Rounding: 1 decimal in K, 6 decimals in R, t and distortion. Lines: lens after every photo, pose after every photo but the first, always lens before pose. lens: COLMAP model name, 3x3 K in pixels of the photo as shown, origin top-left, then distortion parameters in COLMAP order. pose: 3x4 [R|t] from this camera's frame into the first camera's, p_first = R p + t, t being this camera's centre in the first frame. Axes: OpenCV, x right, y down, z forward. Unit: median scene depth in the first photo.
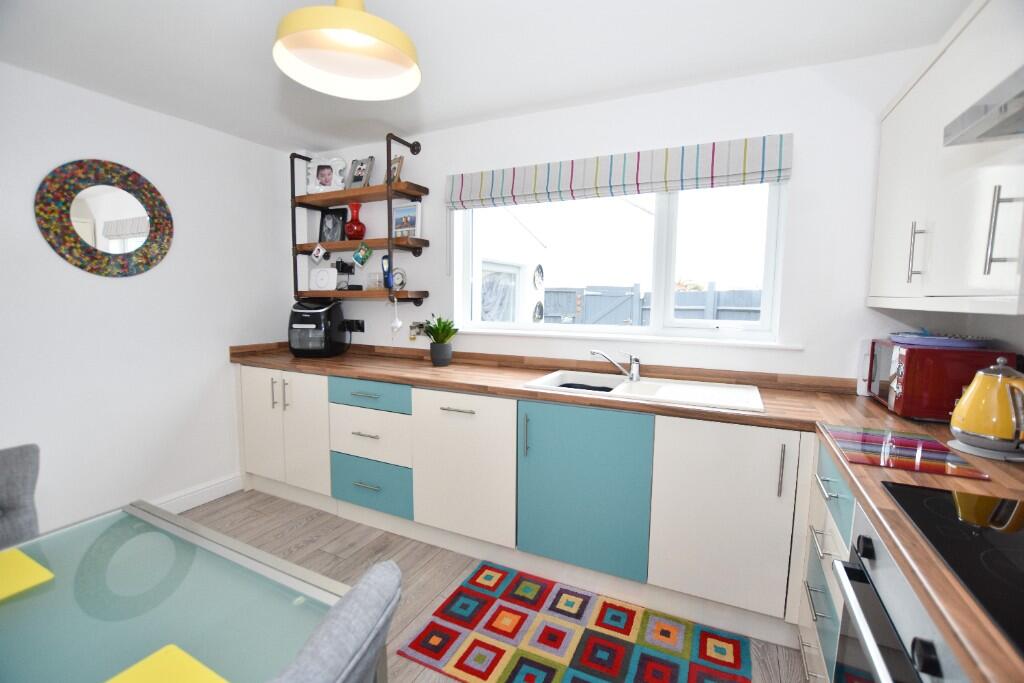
lens RADIAL K [[453.6, 0, 512.0], [0, 453.6, 341.5], [0, 0, 1]] dist [-0.021557, 0.000449]
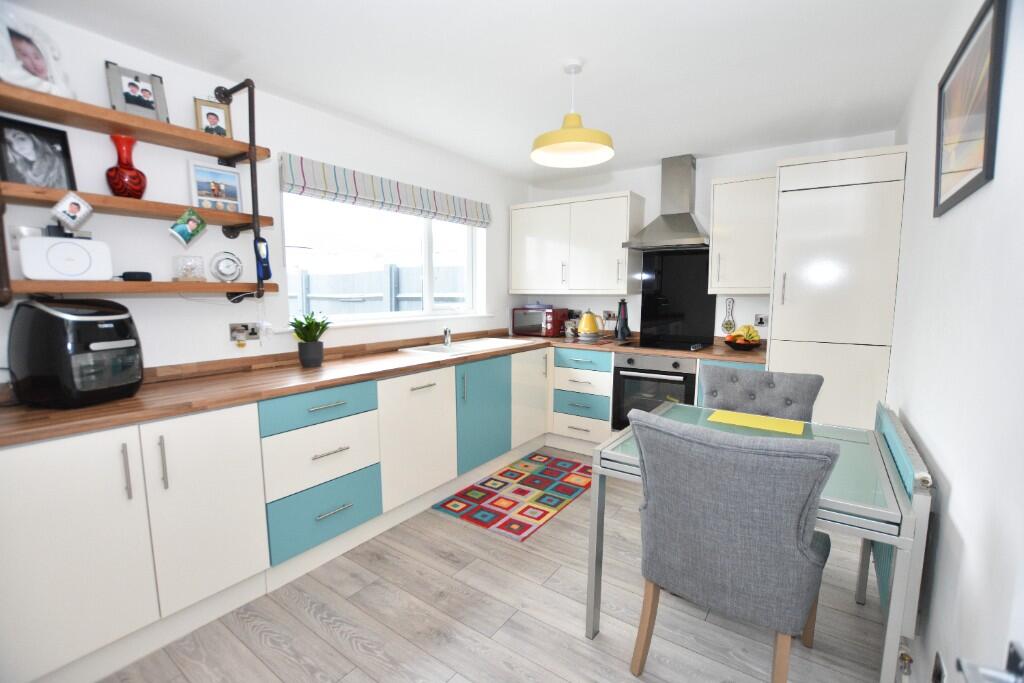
lens RADIAL K [[453.6, 0, 512.0], [0, 453.6, 341.5], [0, 0, 1]] dist [-0.021557, 0.000449]
pose [[0.153959, -0.114381, 0.981435, -1.127725], [0.097688, 0.990173, 0.100075, -0.055119], [-0.983236, 0.080467, 0.163619, 0.527645]]
